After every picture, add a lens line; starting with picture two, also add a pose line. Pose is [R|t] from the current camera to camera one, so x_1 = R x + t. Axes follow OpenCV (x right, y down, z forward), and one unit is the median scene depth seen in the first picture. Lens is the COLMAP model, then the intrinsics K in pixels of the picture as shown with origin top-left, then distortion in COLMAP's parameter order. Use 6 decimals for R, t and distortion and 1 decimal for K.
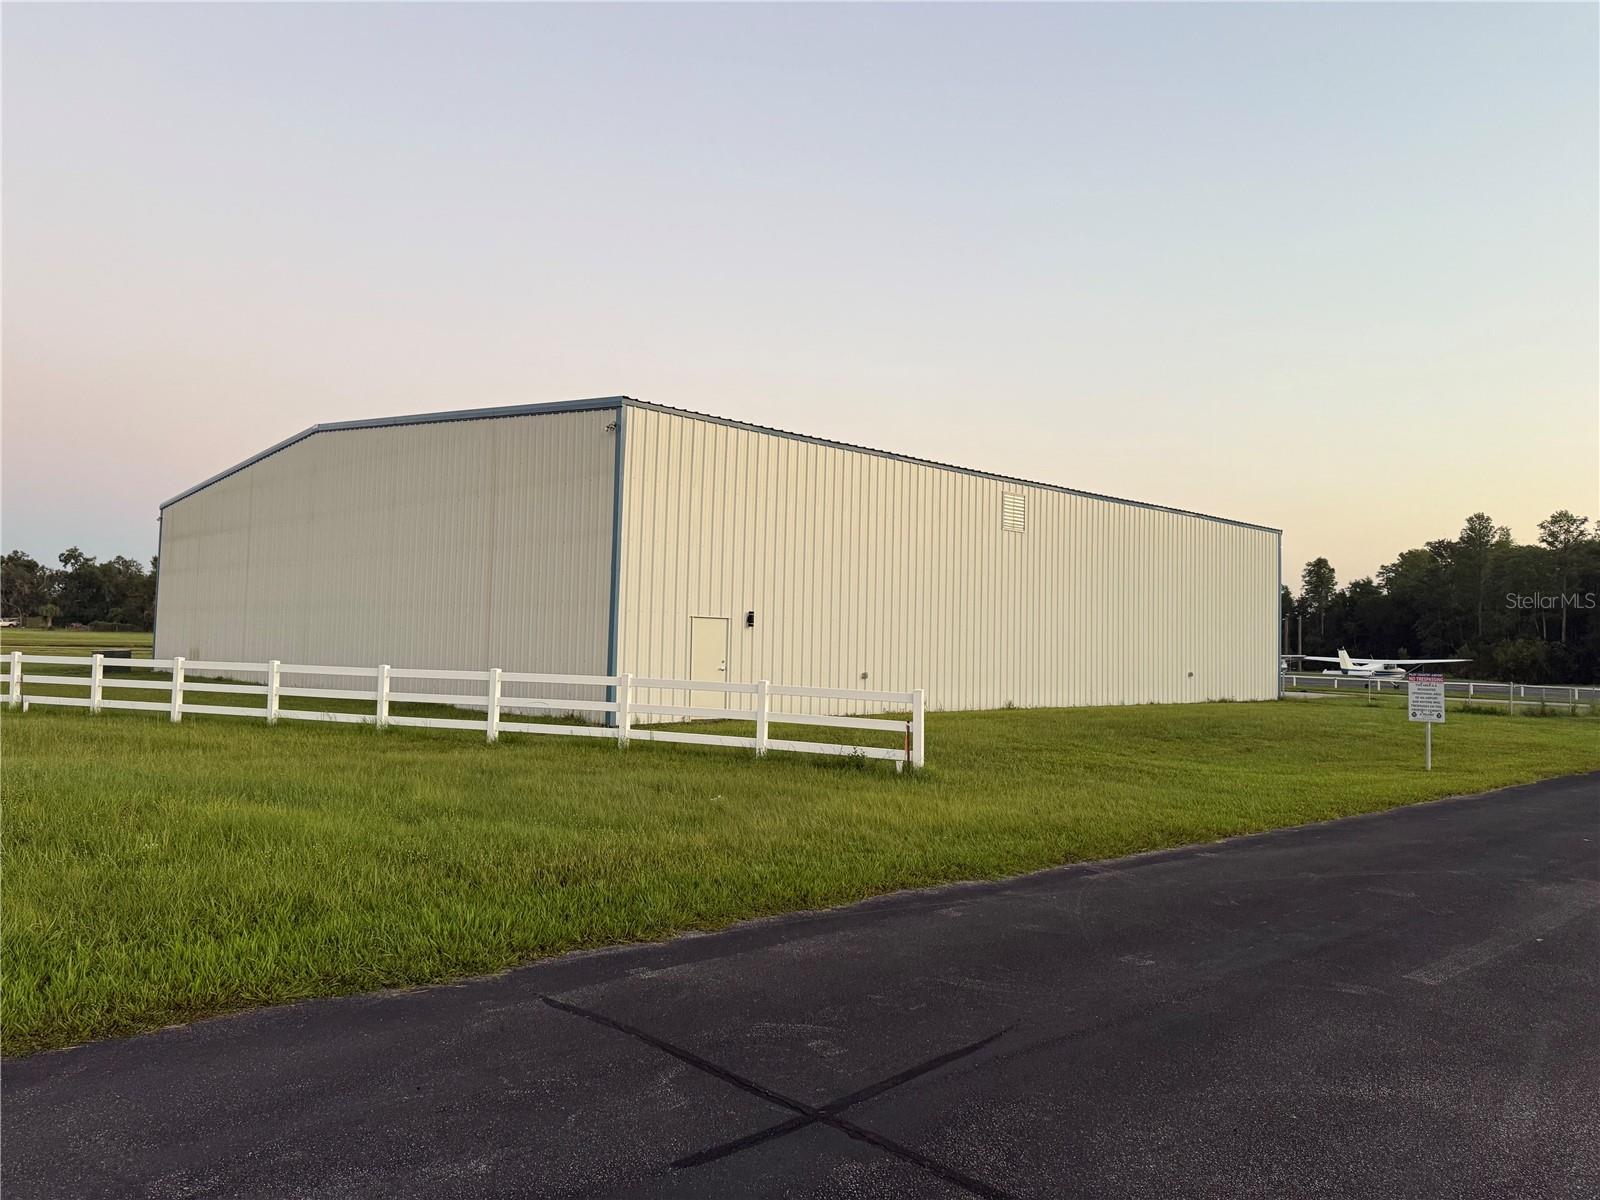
lens RADIAL K [[1128.1, 0, 814.0], [0, 1128.1, 567.8], [0, 0, 1]] dist [0.048423, -0.064525]
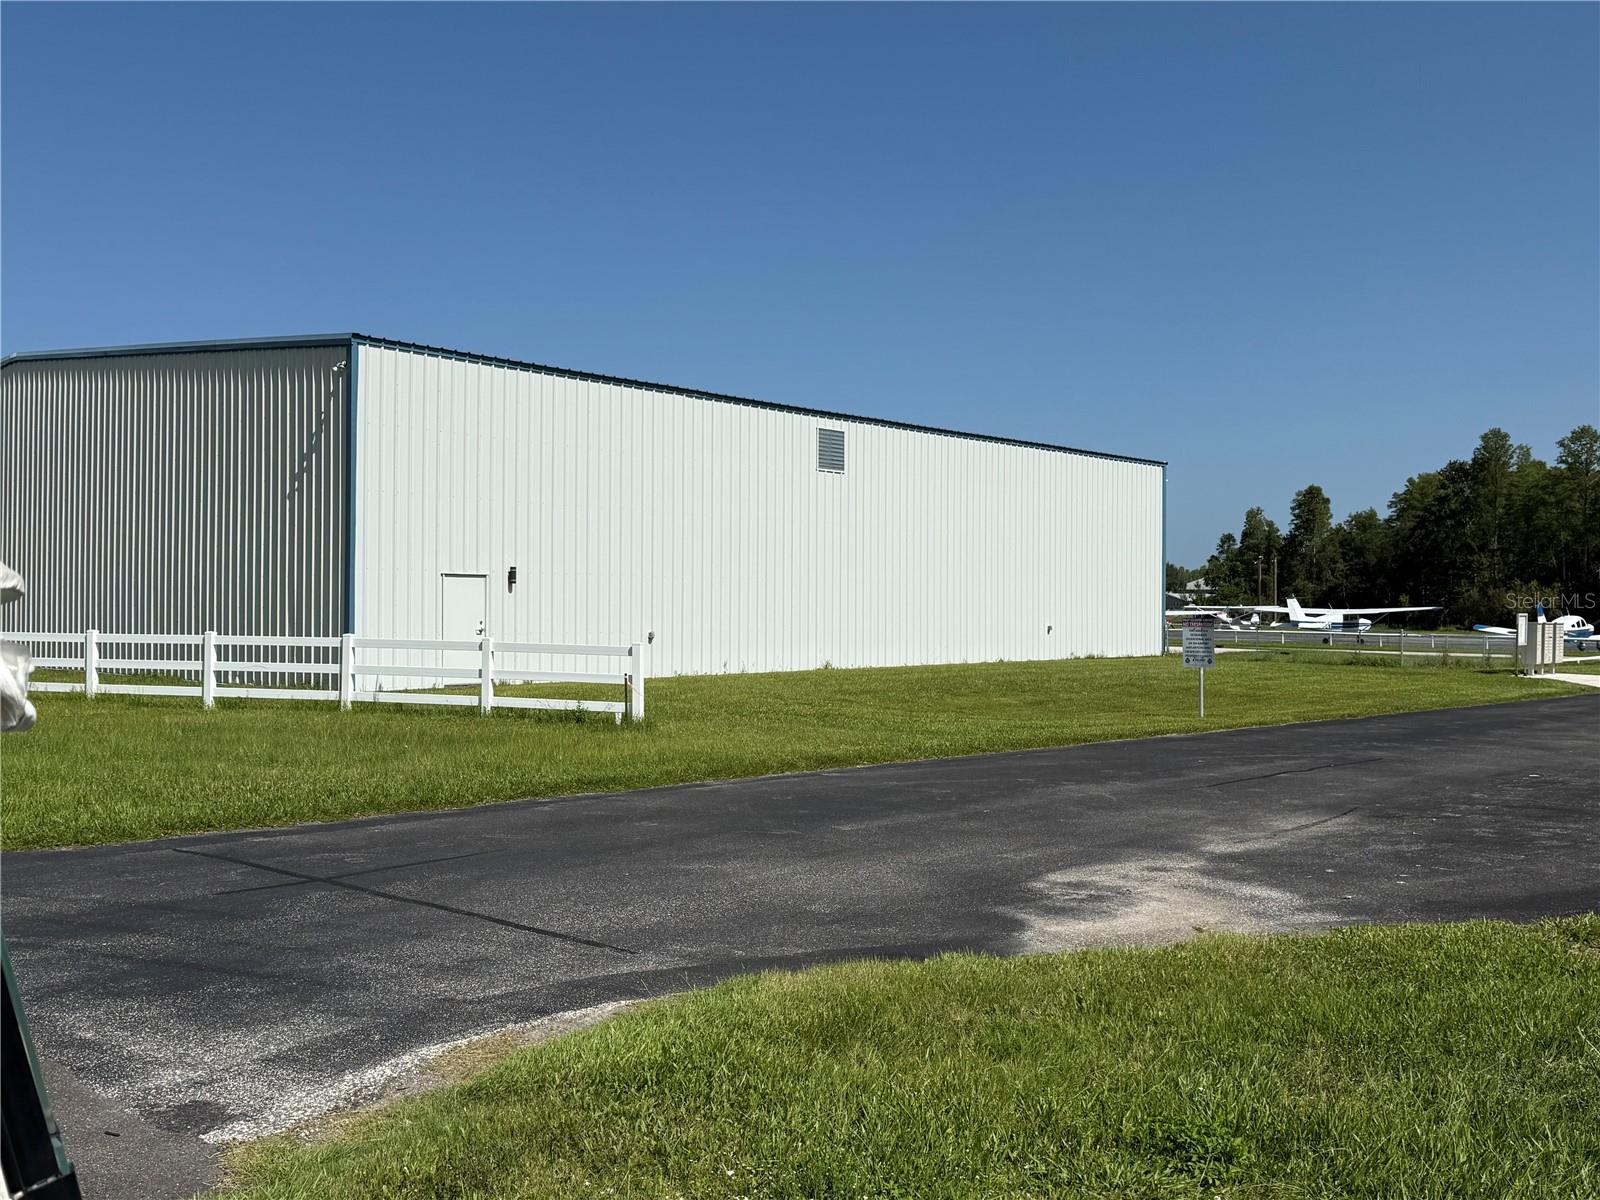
lens RADIAL K [[1510.9, 0, 837.1], [0, 1510.9, 593.9], [0, 0, 1]] dist [0.017026, 0.000000]
pose [[0.996413, -0.018284, 0.082624, 0.080750], [0.013237, 0.998036, 0.061230, -0.008521], [-0.083582, -0.059917, 0.994698, -0.182890]]
